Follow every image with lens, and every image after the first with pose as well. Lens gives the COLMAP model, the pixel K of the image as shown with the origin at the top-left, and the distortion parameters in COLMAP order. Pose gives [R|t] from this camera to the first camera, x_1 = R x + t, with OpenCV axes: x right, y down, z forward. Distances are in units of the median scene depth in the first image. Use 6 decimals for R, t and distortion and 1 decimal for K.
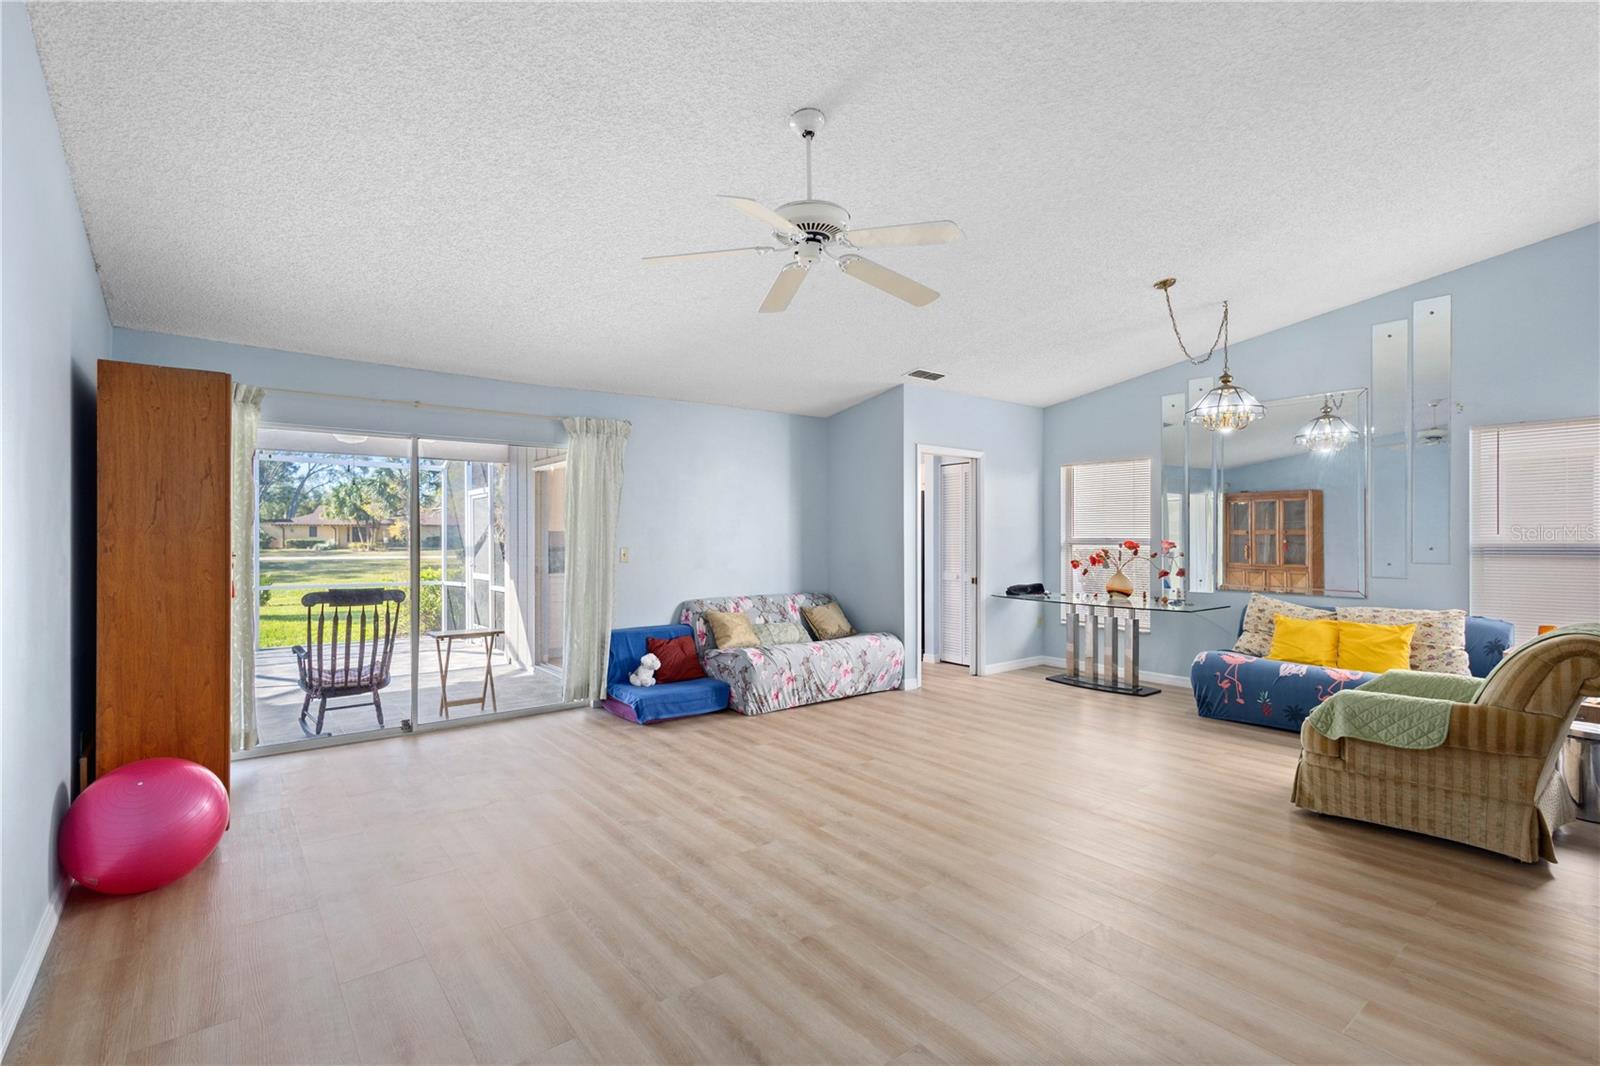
lens RADIAL K [[735.2, 0, 801.4], [0, 735.2, 535.0], [0, 0, 1]] dist [0.013562, -0.002354]
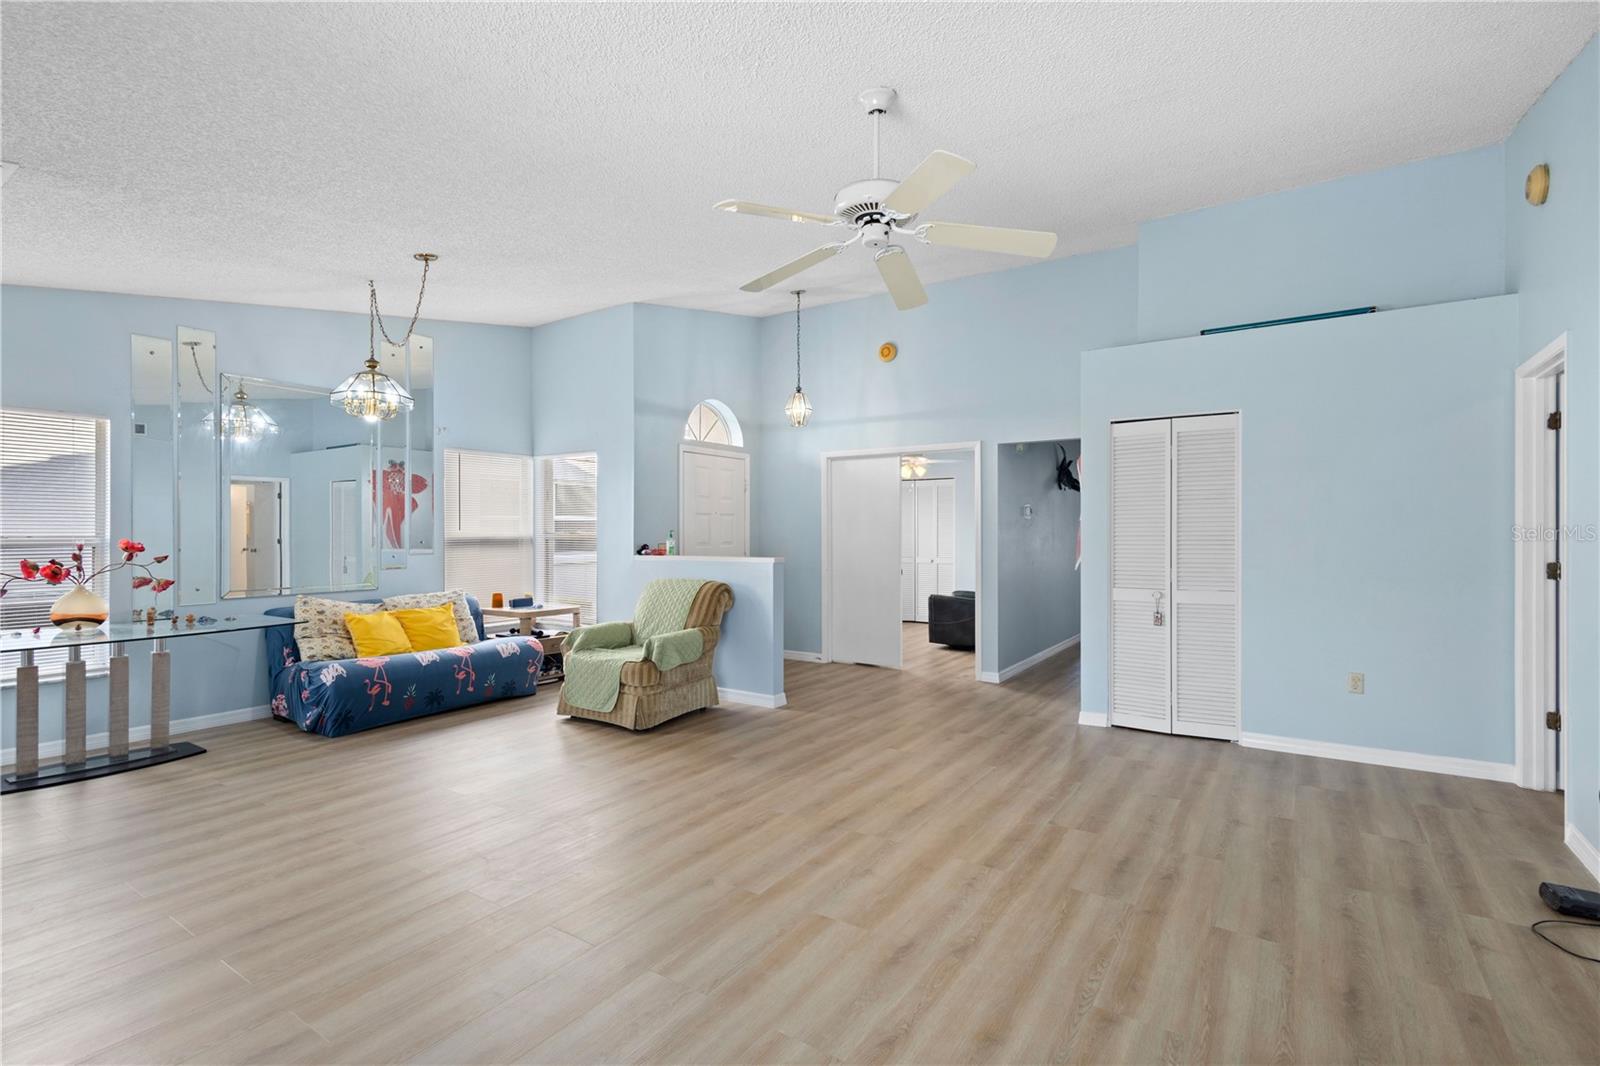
lens RADIAL K [[735.2, 0, 803.7], [0, 735.2, 530.9], [0, 0, 1]] dist [0.013562, -0.002354]
pose [[-0.305947, -0.000334, 0.952049, -0.835893], [0.000984, 0.999999, 0.000667, 0.000133], [-0.952048, 0.001140, -0.305946, 1.321456]]
